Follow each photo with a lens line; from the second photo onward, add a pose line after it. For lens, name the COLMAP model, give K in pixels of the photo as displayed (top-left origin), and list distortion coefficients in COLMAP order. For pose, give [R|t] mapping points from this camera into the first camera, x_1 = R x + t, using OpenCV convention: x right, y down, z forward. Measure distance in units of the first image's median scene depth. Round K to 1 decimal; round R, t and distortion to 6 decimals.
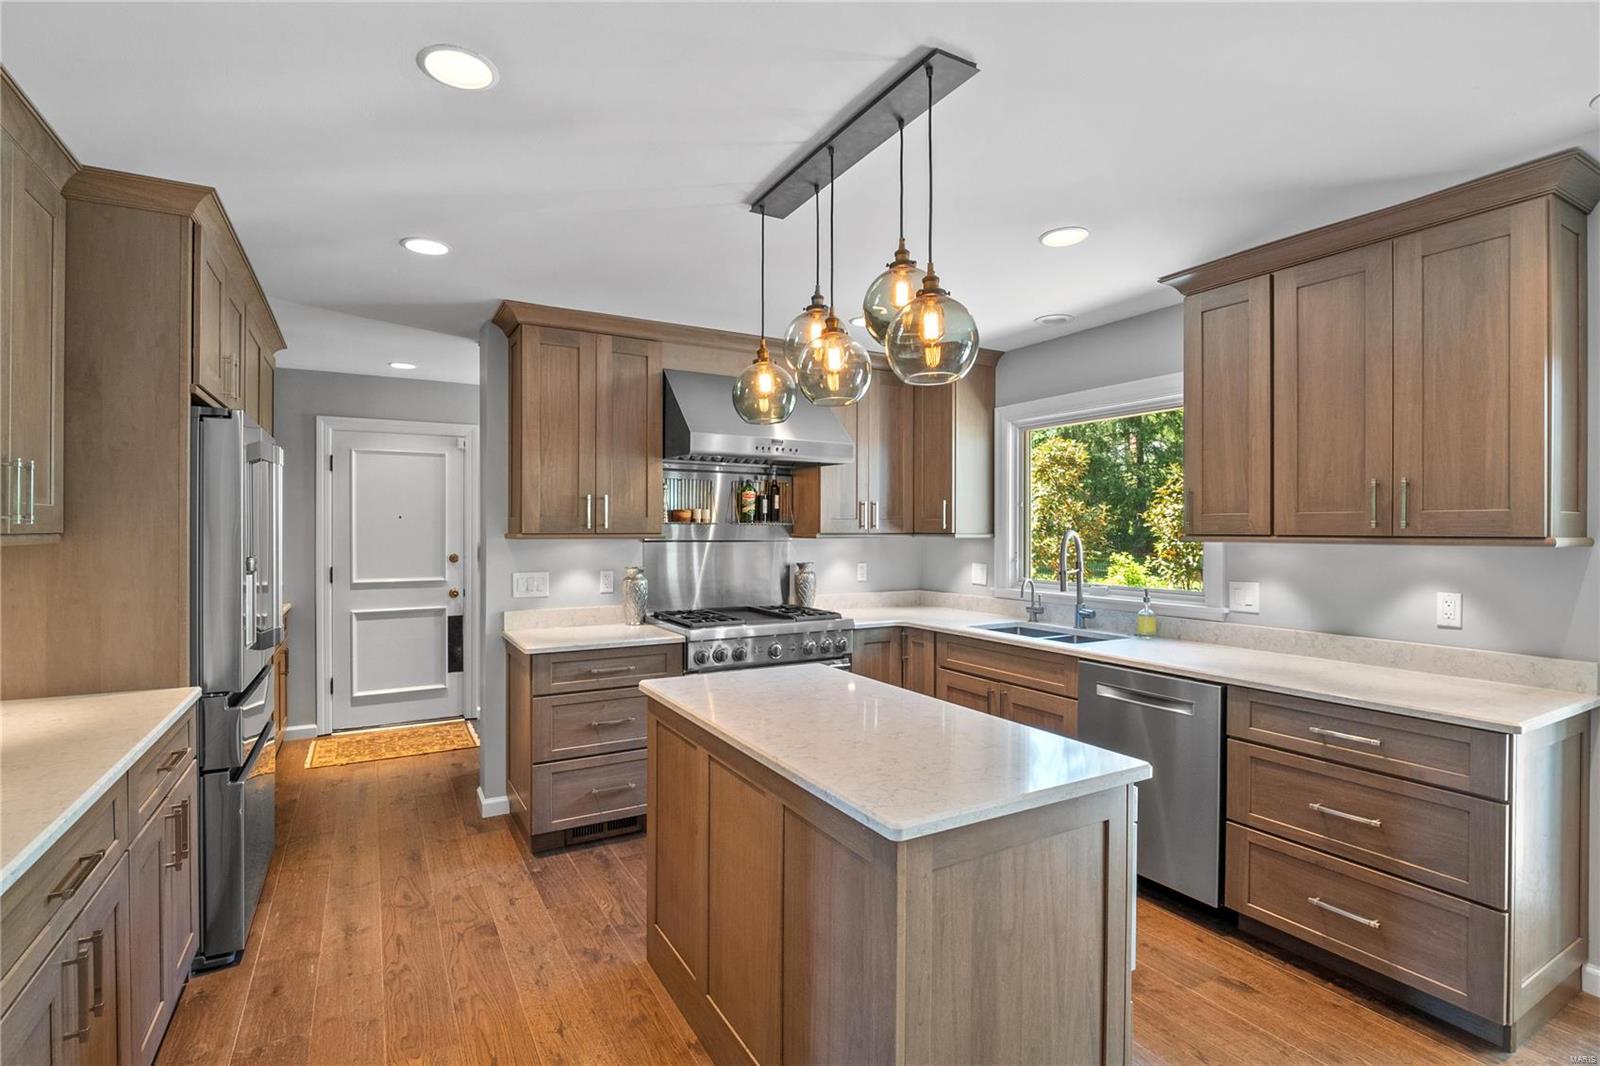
lens RADIAL K [[756.4, 0, 802.7], [0, 756.4, 533.8], [0, 0, 1]] dist [-0.008072, -0.001235]
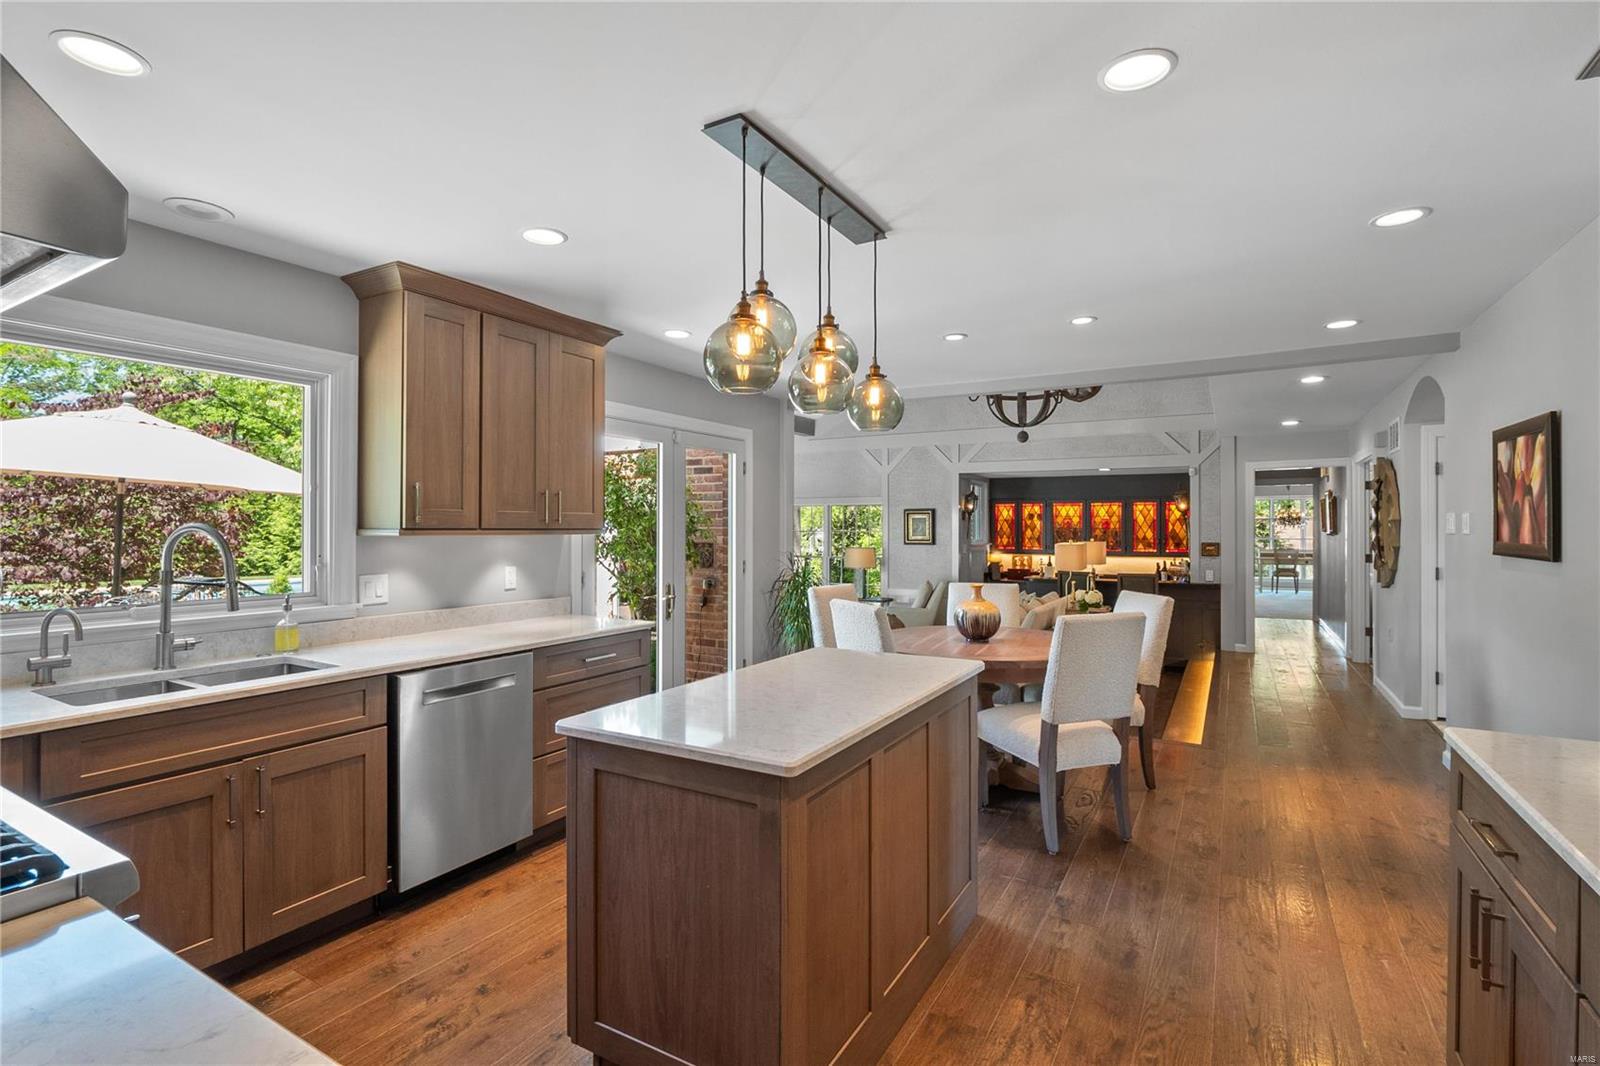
lens RADIAL K [[756.4, 0, 797.3], [0, 756.4, 526.0], [0, 0, 1]] dist [-0.008072, -0.001235]
pose [[-0.502302, 0.001170, 0.864691, -0.510419], [0.003775, 0.999993, 0.000839, -0.001134], [-0.864684, 0.003685, -0.502303, 0.879185]]
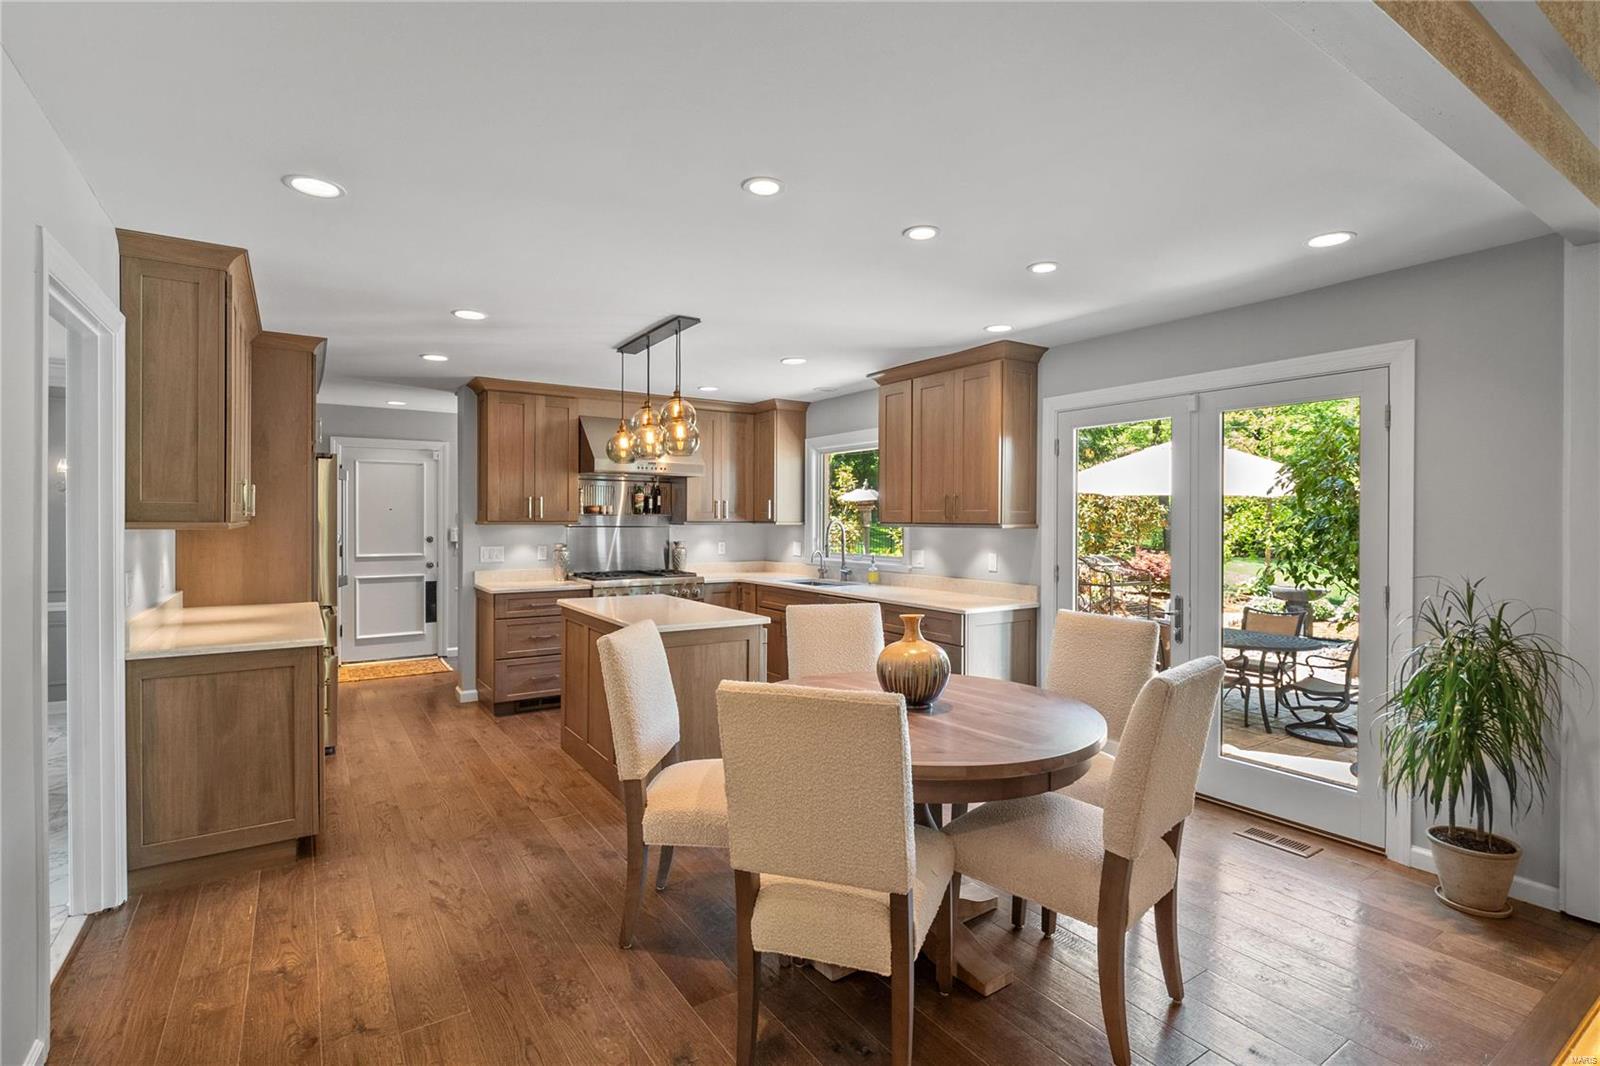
lens RADIAL K [[756.4, 0, 807.6], [0, 756.4, 525.4], [0, 0, 1]] dist [-0.008072, -0.001235]
pose [[0.997318, 0.001816, 0.073174, 0.178553], [-0.002003, 0.999995, 0.002473, 0.003387], [-0.073169, -0.002613, 0.997316, -0.613311]]
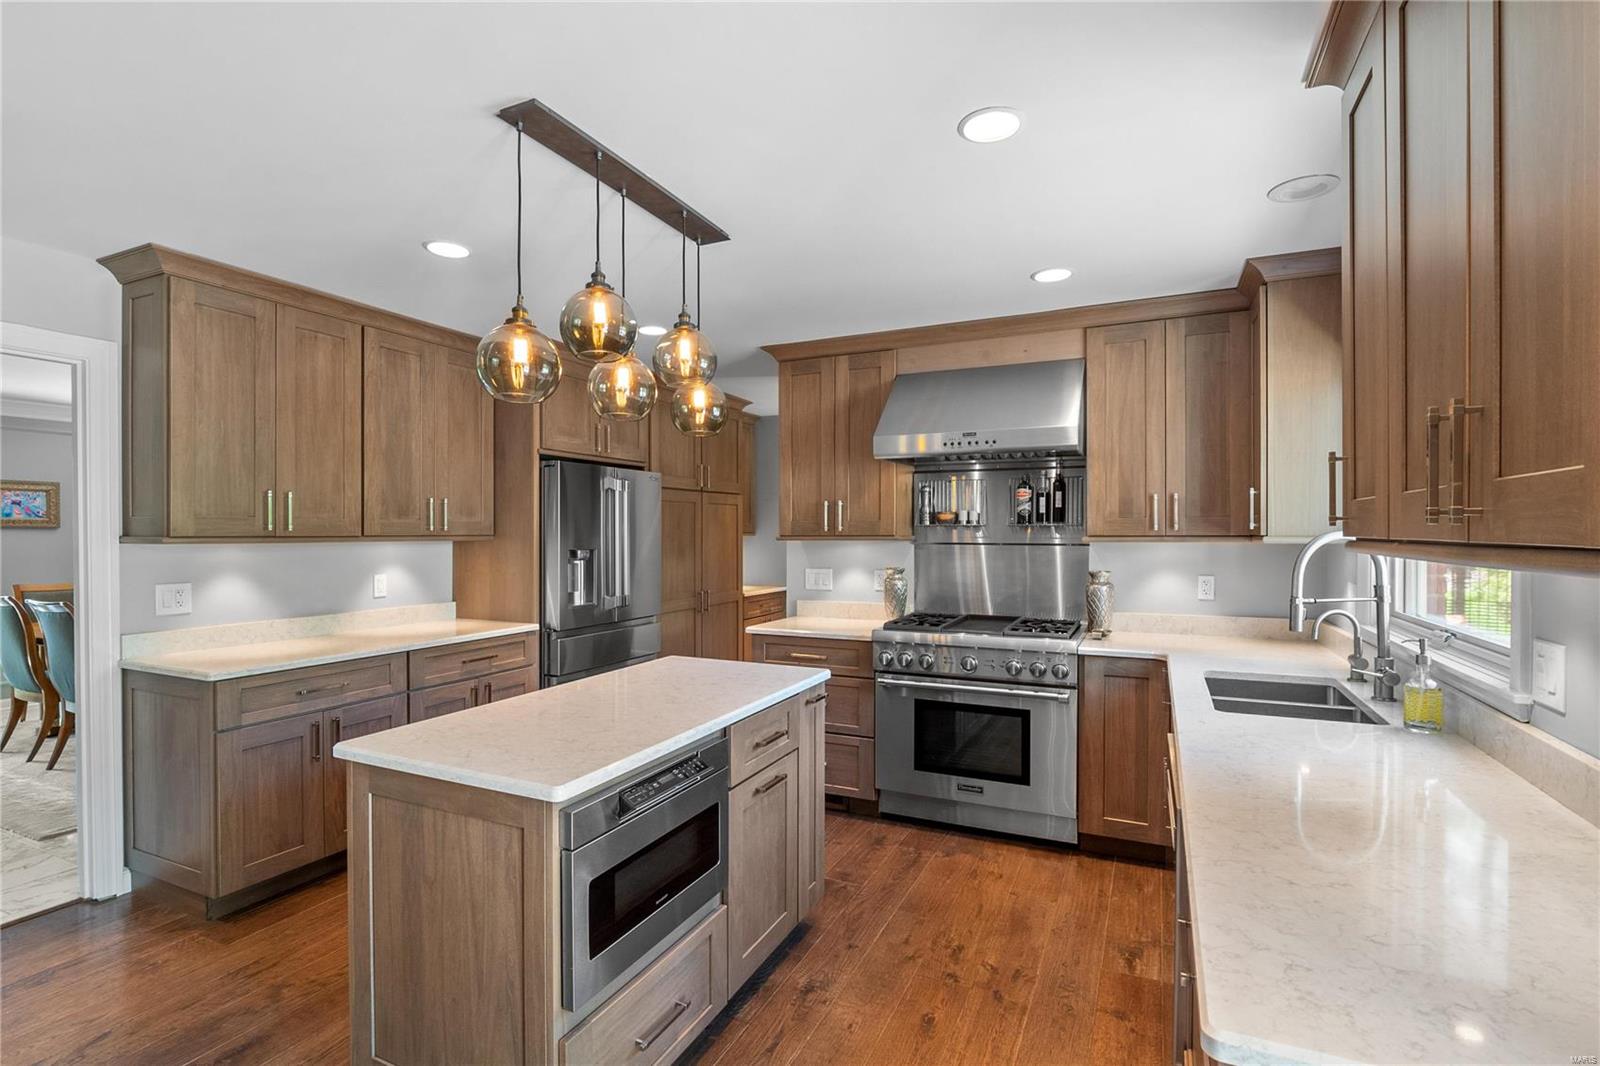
lens RADIAL K [[756.4, 0, 798.7], [0, 756.4, 537.7], [0, 0, 1]] dist [-0.008072, -0.001235]
pose [[0.573026, 0.003744, -0.819529, 0.603451], [-0.003329, 0.999992, 0.002240, 0.000623], [0.819530, 0.001445, 0.573034, 0.314282]]
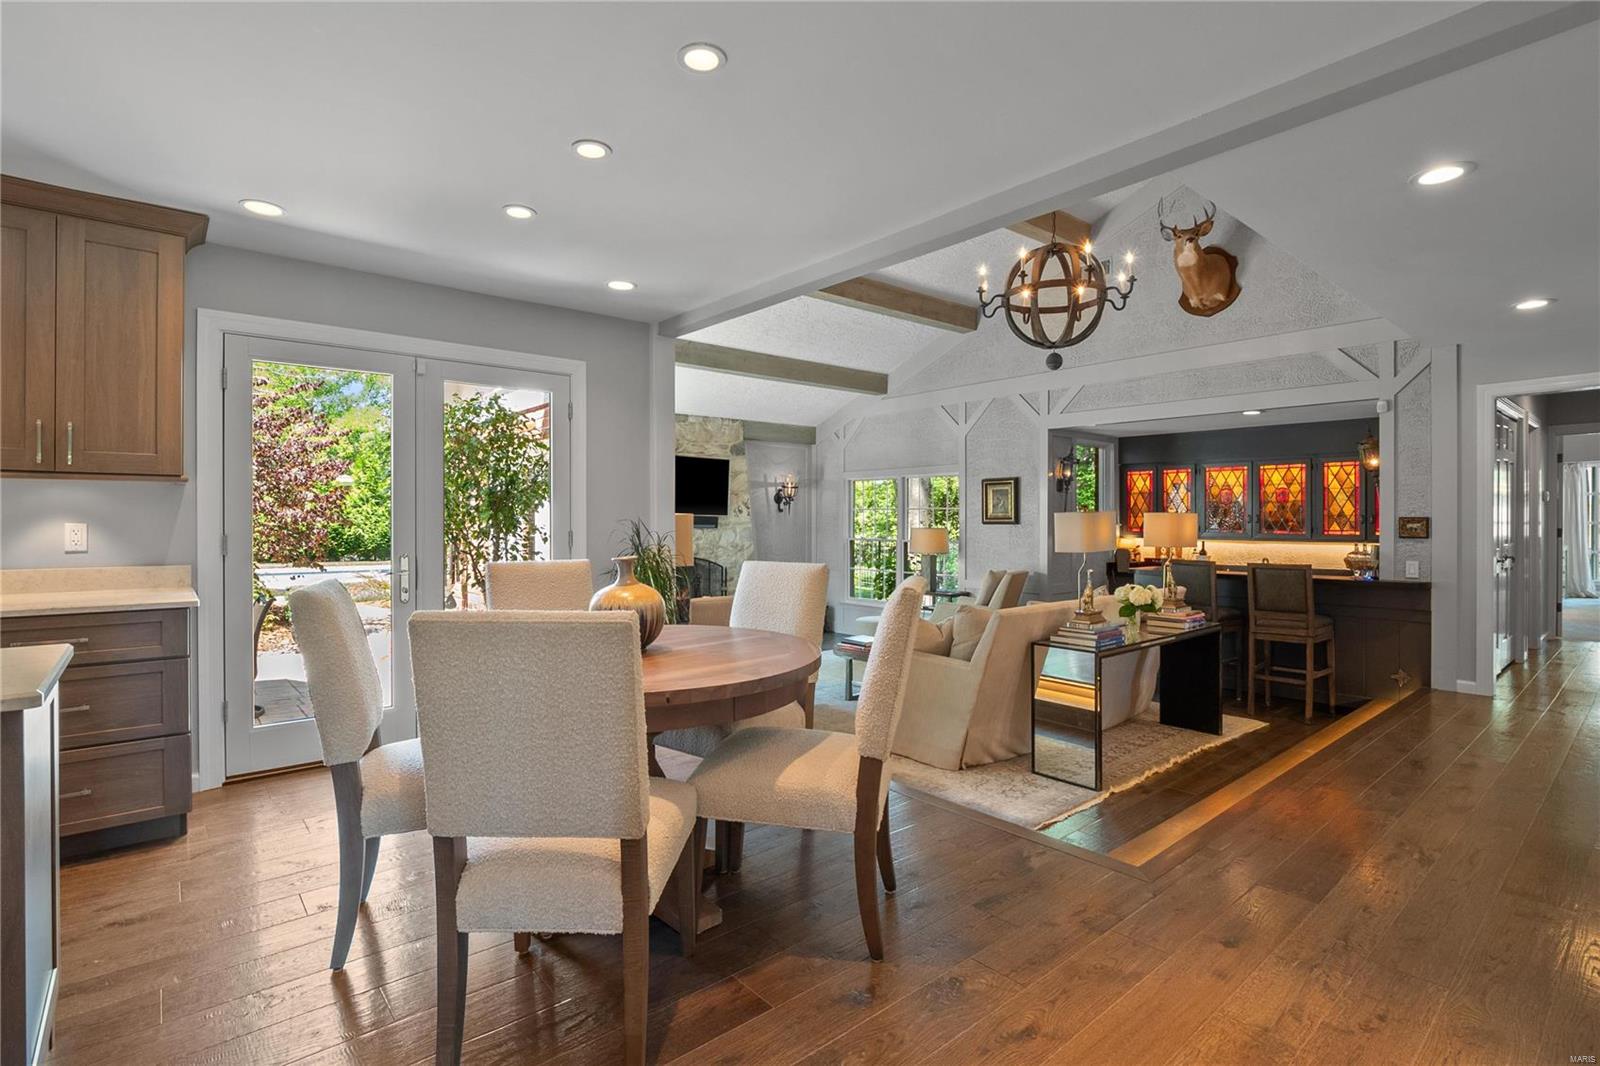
lens RADIAL K [[756.4, 0, 802.2], [0, 756.4, 532.1], [0, 0, 1]] dist [-0.008072, -0.001235]
pose [[-0.179356, -0.015679, 0.983659, -0.365074], [0.005245, 0.999844, 0.016893, 0.054488], [-0.983770, 0.008189, -0.179246, 0.051250]]
